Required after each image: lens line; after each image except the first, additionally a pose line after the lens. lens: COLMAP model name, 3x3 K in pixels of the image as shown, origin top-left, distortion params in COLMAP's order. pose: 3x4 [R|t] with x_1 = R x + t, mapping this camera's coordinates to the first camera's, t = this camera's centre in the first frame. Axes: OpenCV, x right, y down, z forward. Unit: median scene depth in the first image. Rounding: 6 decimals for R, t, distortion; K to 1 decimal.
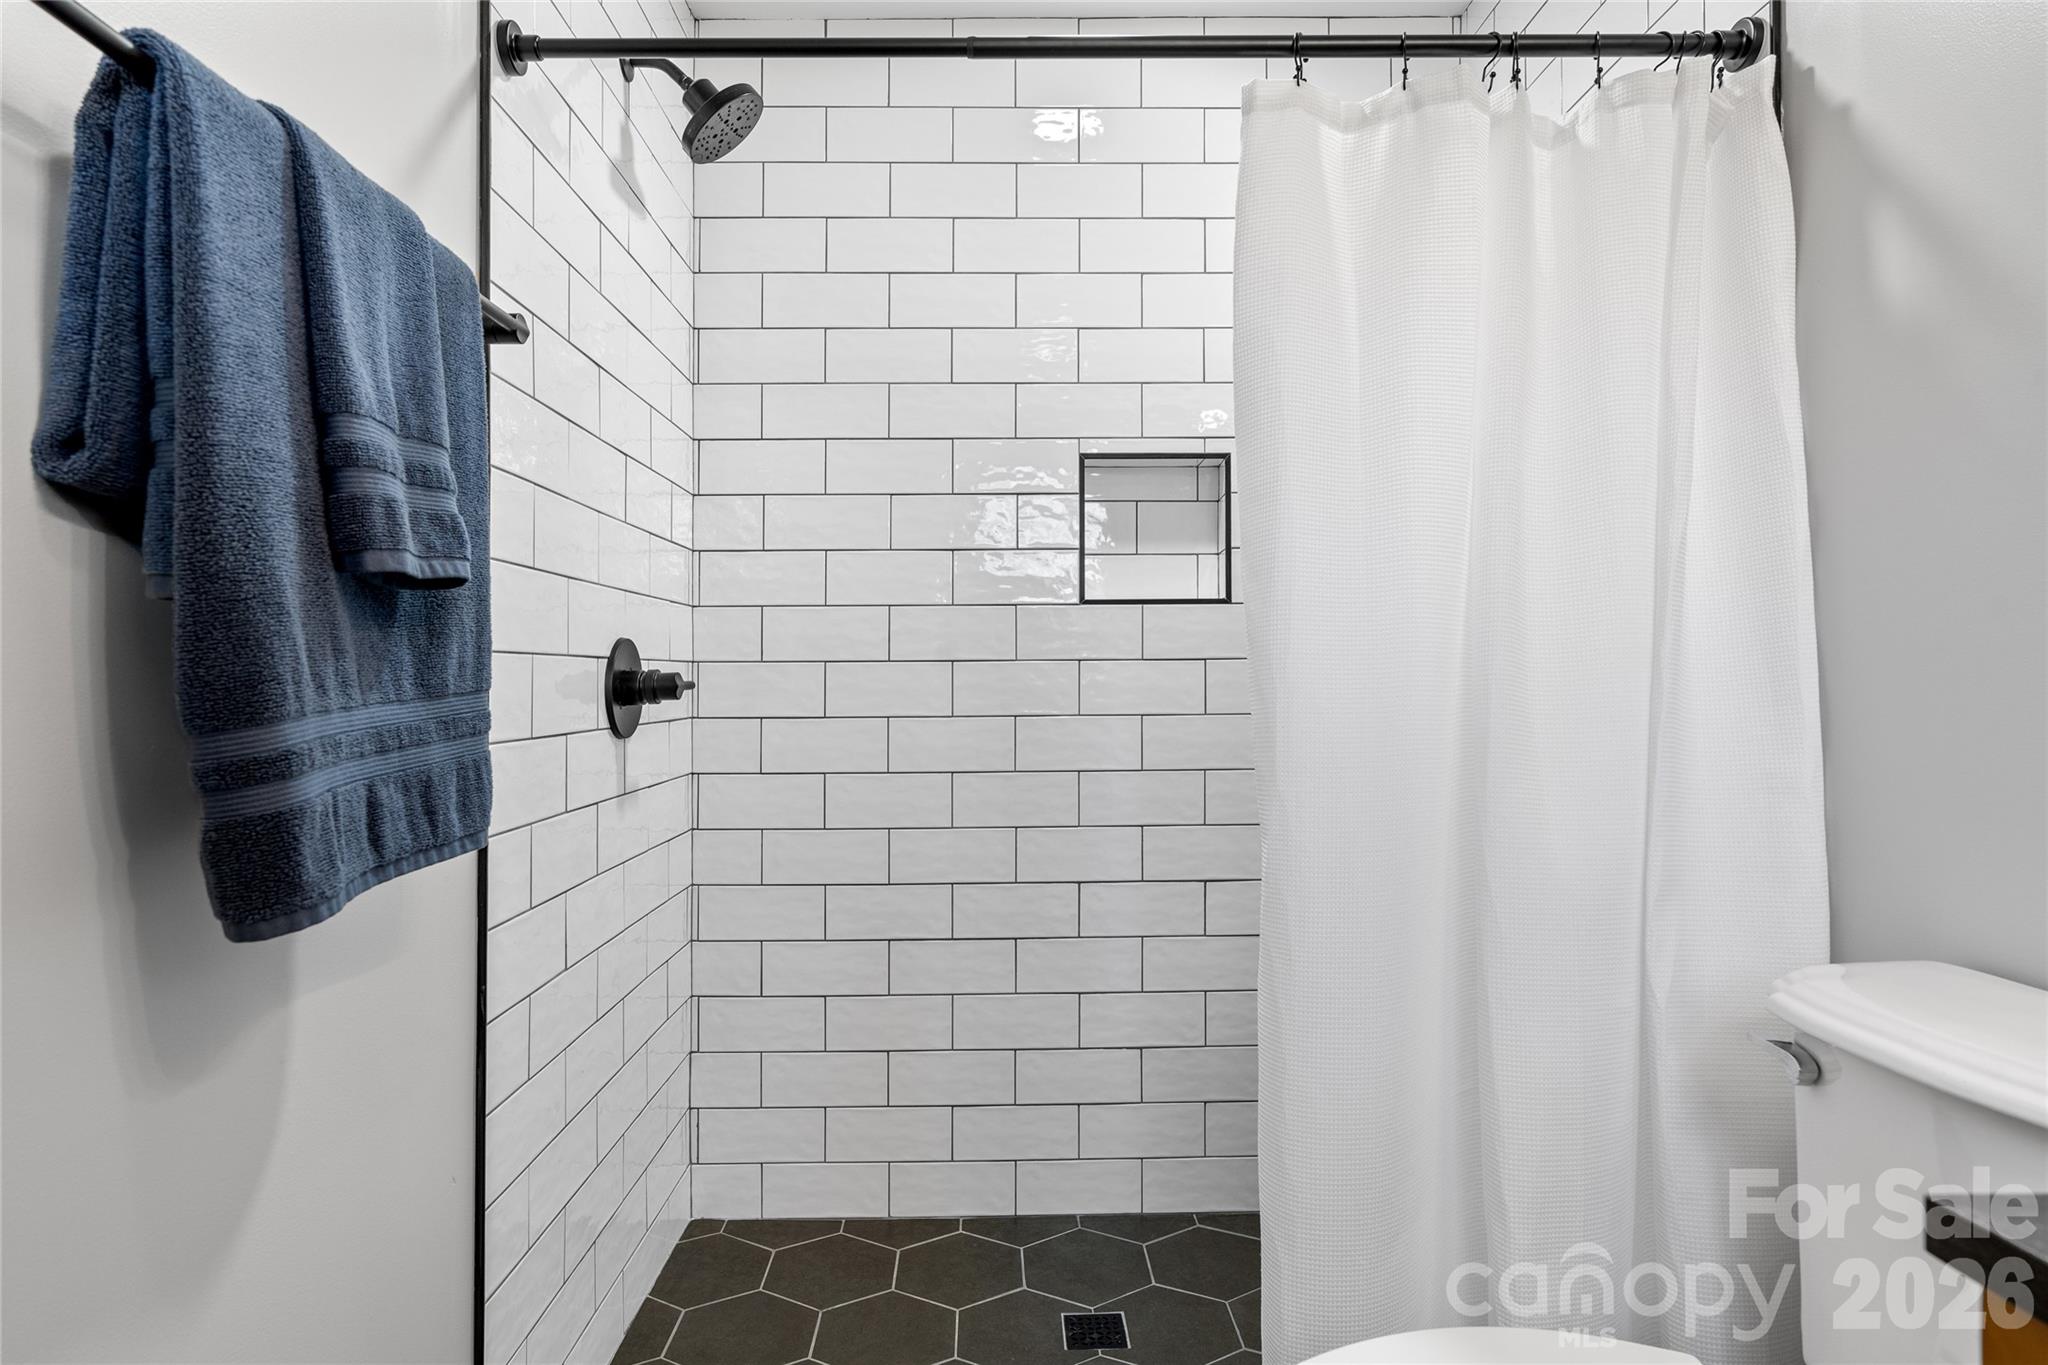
lens RADIAL K [[1144.5, 0, 1020.6], [0, 1144.5, 679.6], [0, 0, 1]] dist [-0.004023, 0.000279]
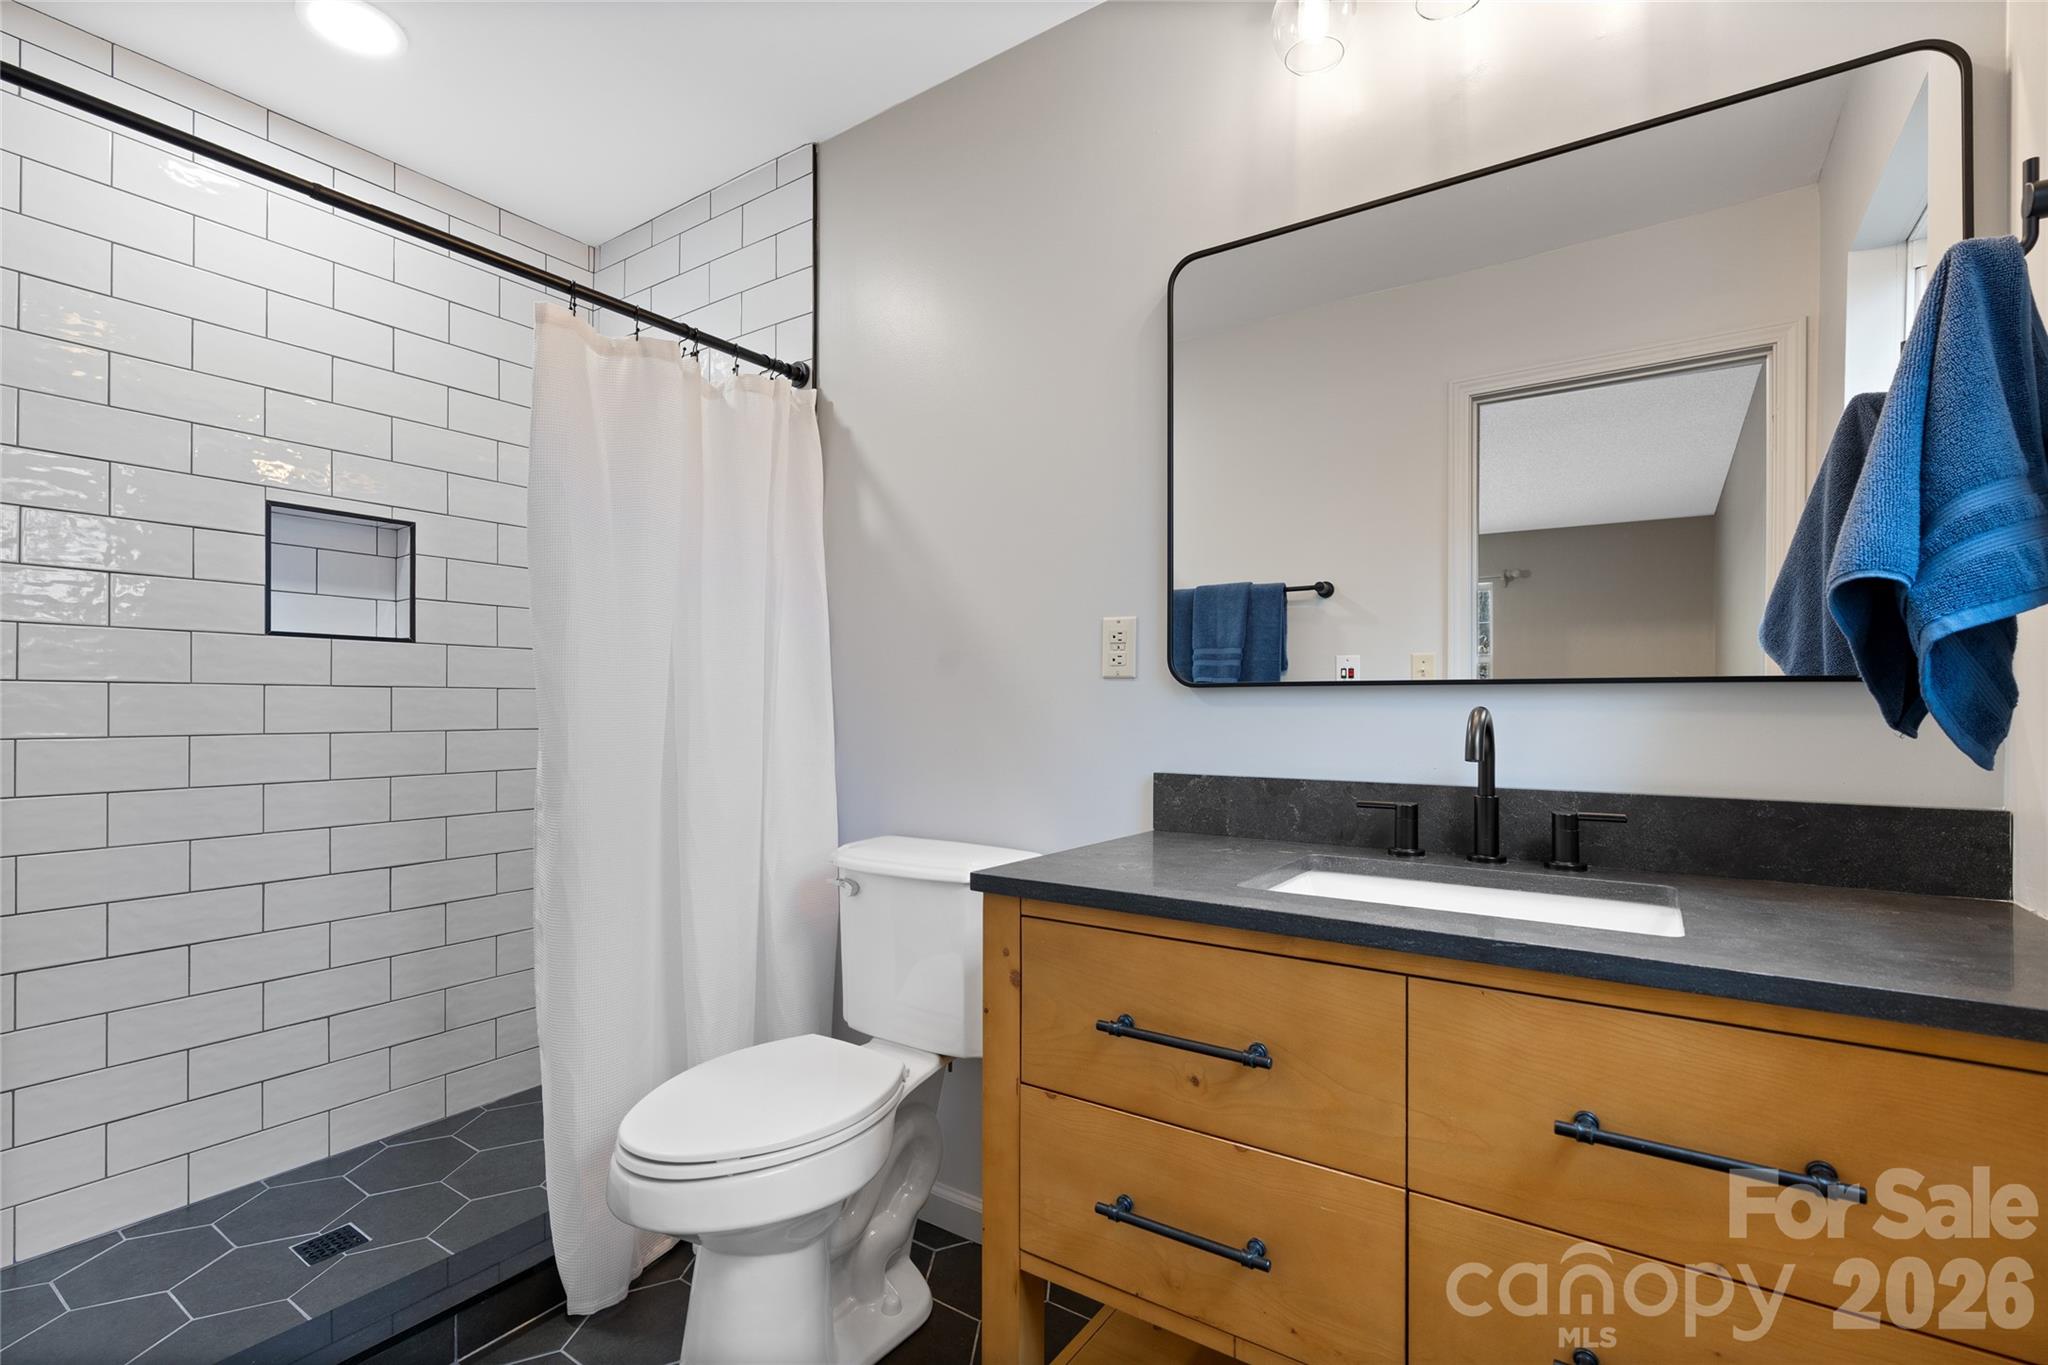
lens RADIAL K [[930.1, 0, 1026.3], [0, 930.1, 692.0], [0, 0, 1]] dist [-0.012332, -0.000159]
pose [[0.572919, 0.020034, 0.819367, -0.267877], [-0.008476, 0.999793, -0.018520, 0.000542], [-0.819568, 0.003666, 0.572970, -0.130923]]
